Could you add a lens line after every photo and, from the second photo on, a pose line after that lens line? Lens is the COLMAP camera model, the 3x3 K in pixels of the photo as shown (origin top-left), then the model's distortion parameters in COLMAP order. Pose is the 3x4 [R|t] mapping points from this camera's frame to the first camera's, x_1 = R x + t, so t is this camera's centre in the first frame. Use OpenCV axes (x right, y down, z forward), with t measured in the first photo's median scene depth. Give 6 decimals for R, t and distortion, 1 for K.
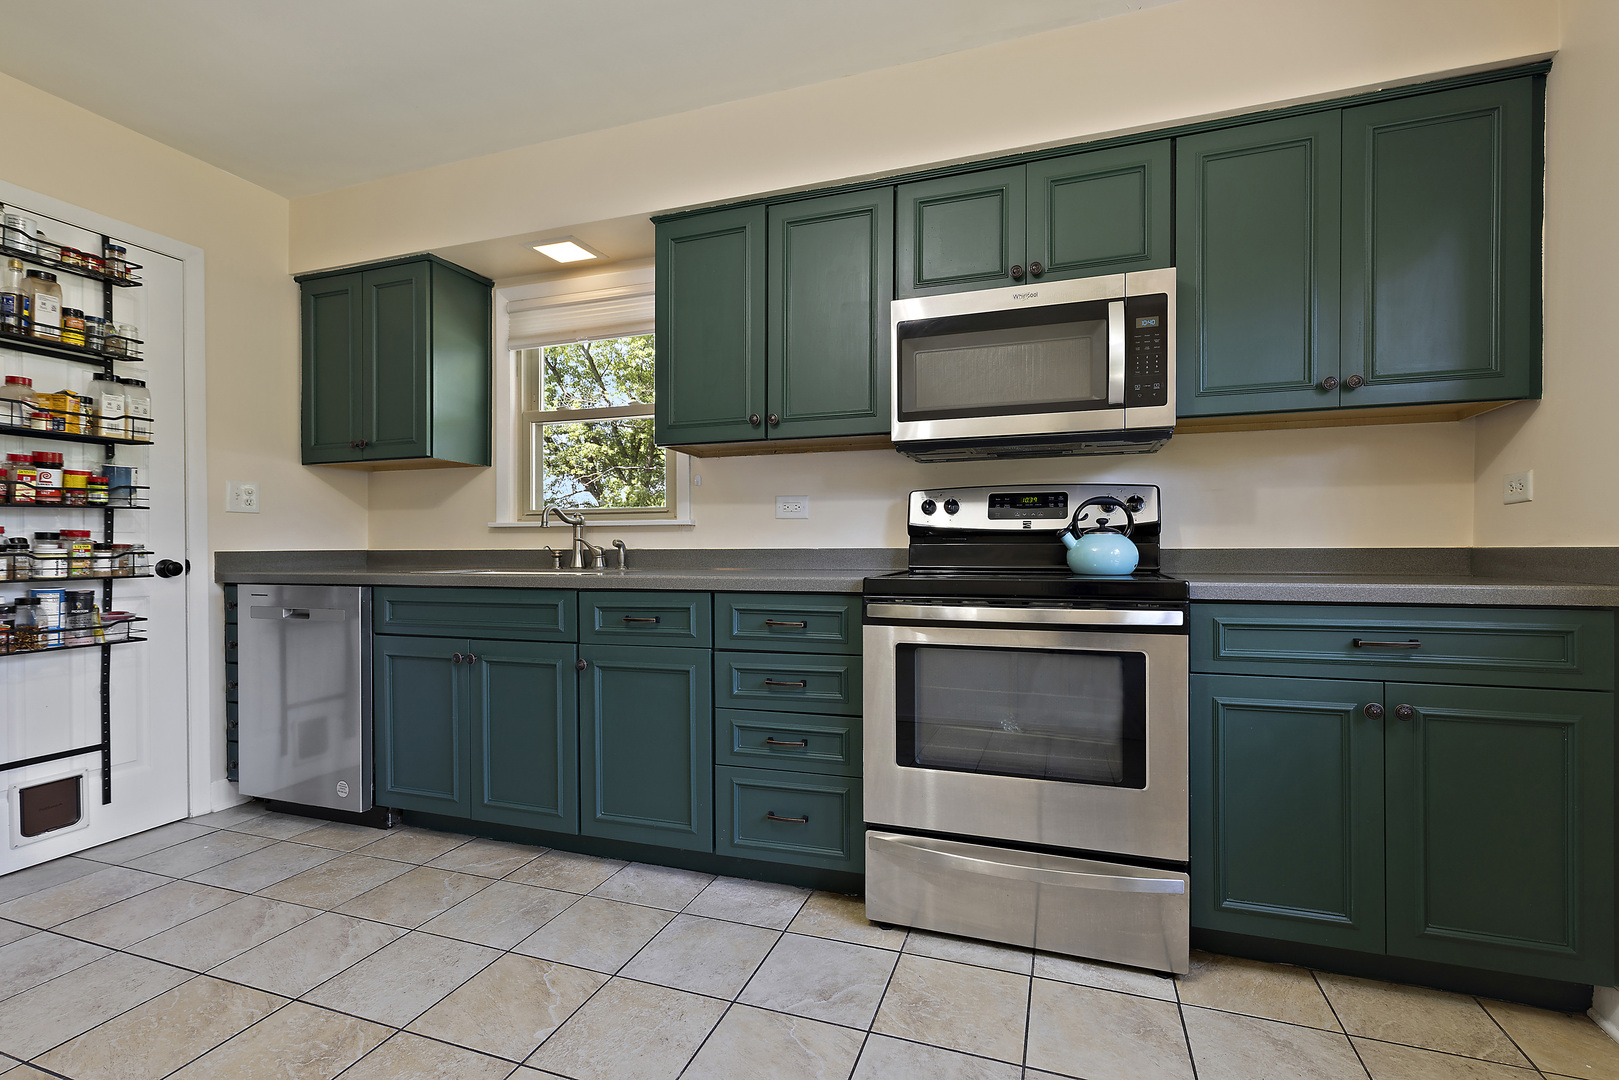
lens RADIAL K [[732.5, 0, 816.4], [0, 732.5, 547.4], [0, 0, 1]] dist [0.003819, -0.000110]
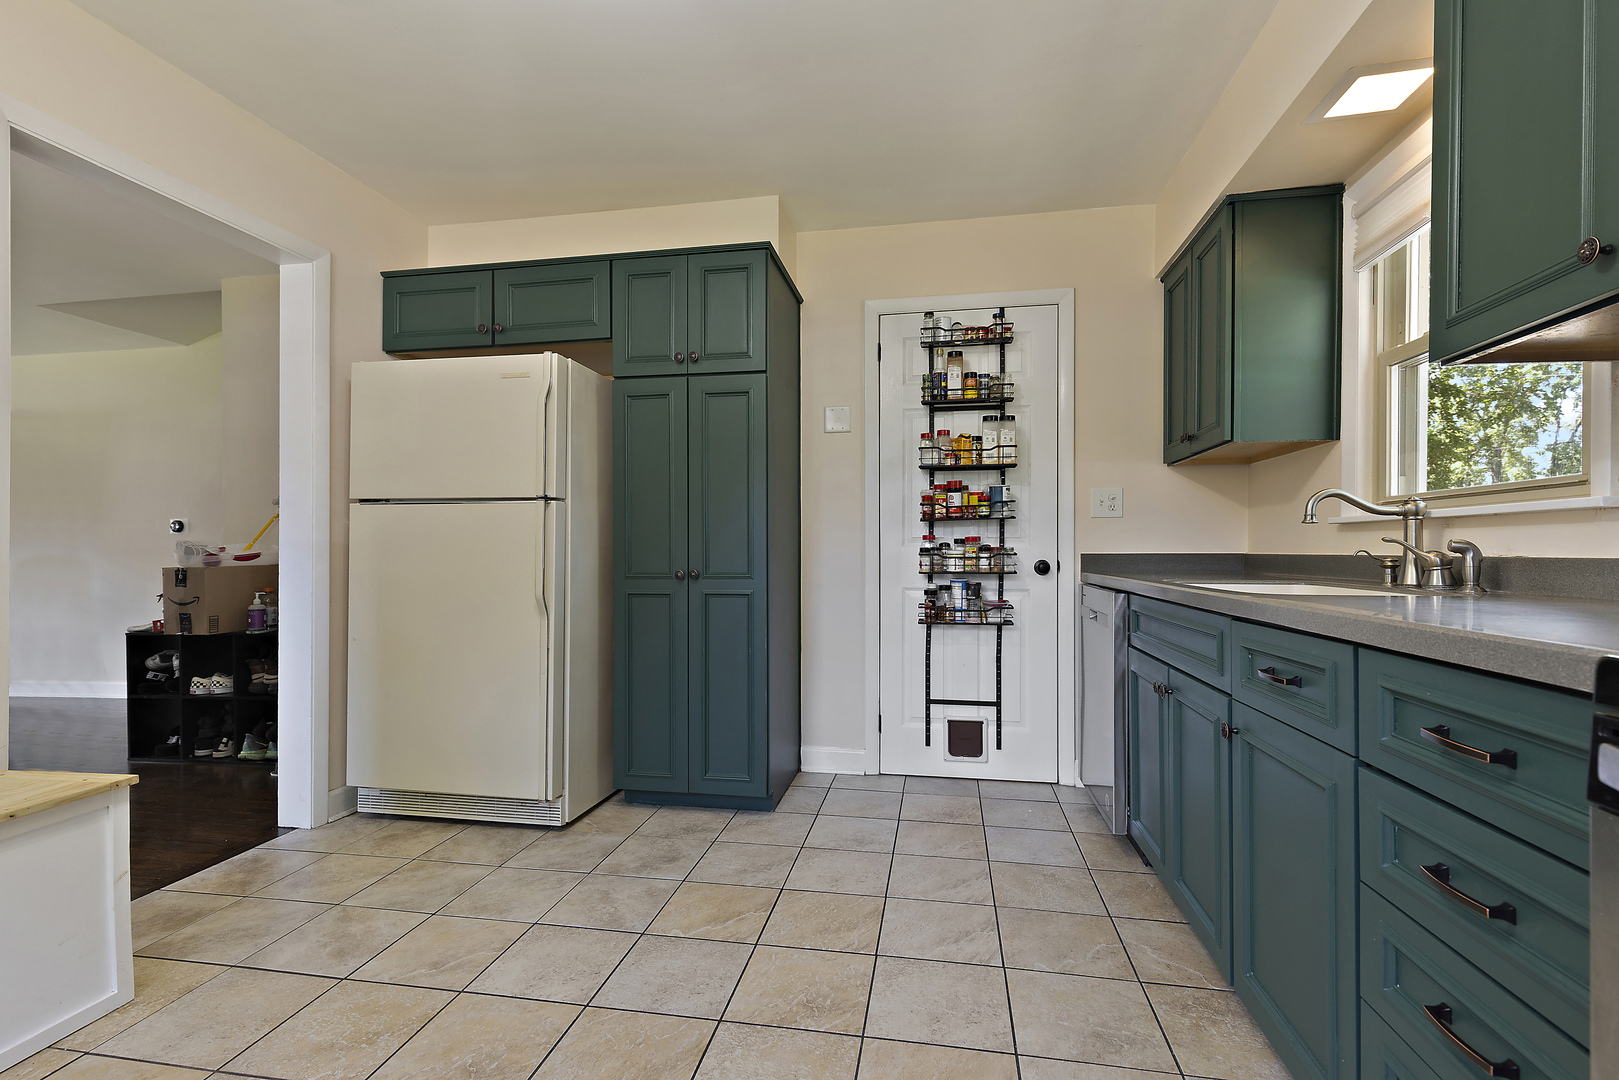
lens RADIAL K [[732.5, 0, 809.0], [0, 732.5, 542.7], [0, 0, 1]] dist [0.003819, -0.000110]
pose [[0.151137, -0.004922, -0.988501, 0.258969], [-0.002498, 0.999983, -0.005361, -0.004609], [0.988510, 0.003279, 0.151122, 0.491666]]
